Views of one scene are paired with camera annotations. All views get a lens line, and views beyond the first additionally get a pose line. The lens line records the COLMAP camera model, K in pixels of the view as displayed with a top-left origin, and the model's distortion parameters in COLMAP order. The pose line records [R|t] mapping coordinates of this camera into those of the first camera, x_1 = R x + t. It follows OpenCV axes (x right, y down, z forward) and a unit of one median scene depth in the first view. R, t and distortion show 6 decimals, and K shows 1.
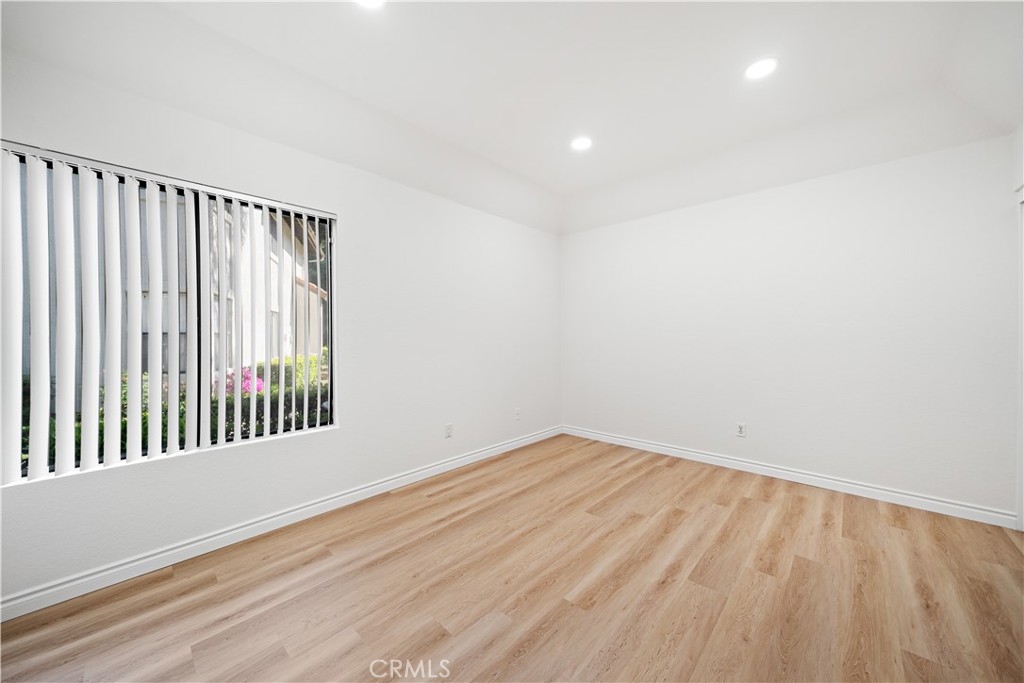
lens RADIAL K [[354.0, 0, 511.9], [0, 354.0, 339.3], [0, 0, 1]] dist [-0.001228, 0.000044]
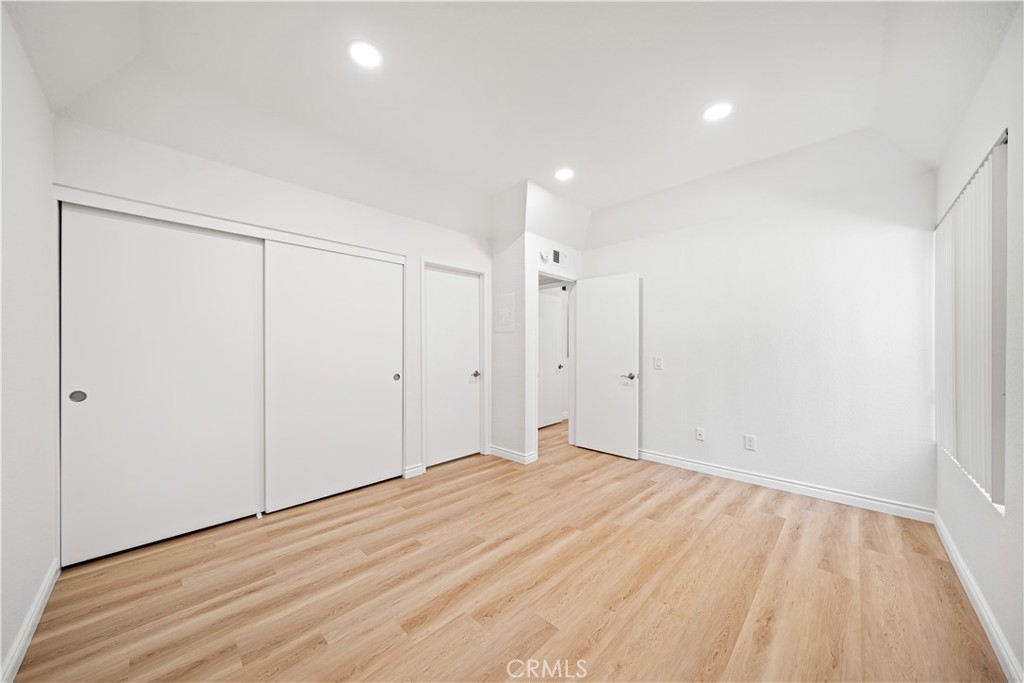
lens RADIAL K [[354.0, 0, 511.9], [0, 354.0, 345.9], [0, 0, 1]] dist [-0.001228, 0.000044]
pose [[-0.999983, 0.001058, 0.005721, 0.347054], [0.001075, 0.999995, 0.002993, -0.021756], [-0.005717, 0.002999, -0.999979, 1.982642]]
